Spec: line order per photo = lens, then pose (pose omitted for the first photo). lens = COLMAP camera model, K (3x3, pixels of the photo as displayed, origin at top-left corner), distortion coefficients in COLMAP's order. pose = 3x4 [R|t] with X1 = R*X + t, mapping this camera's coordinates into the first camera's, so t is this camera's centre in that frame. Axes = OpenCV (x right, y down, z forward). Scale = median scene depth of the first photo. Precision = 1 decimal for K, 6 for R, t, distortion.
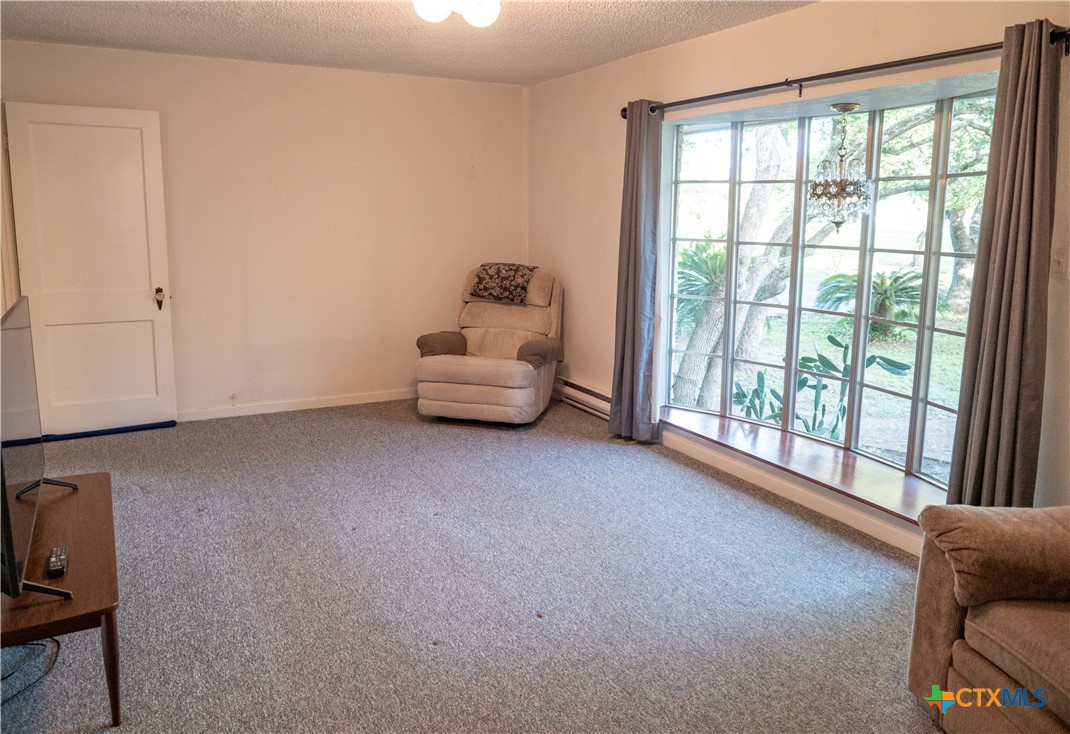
lens RADIAL K [[769.5, 0, 533.6], [0, 769.5, 358.5], [0, 0, 1]] dist [-0.027302, 0.007144]
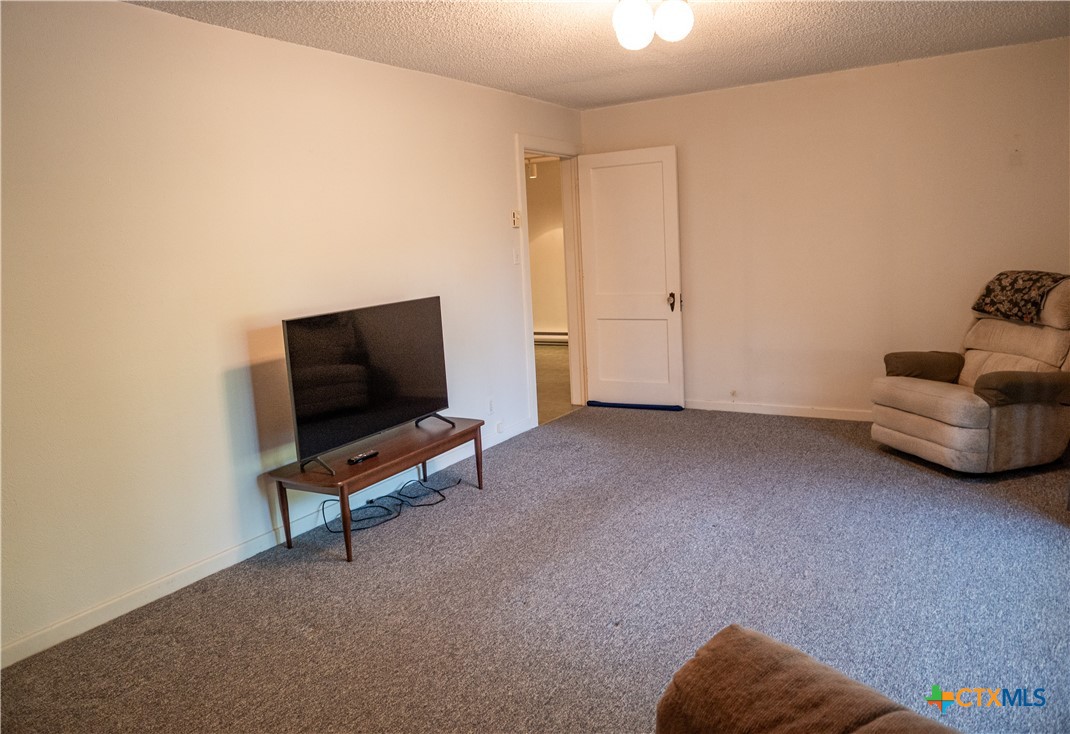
lens RADIAL K [[769.5, 0, 532.9], [0, 769.5, 371.6], [0, 0, 1]] dist [-0.027302, 0.007144]
pose [[0.503873, 0.107106, -0.857112, 0.429390], [-0.097429, 0.992997, 0.066811, -0.028727], [0.858266, 0.049843, 0.510780, 0.203838]]
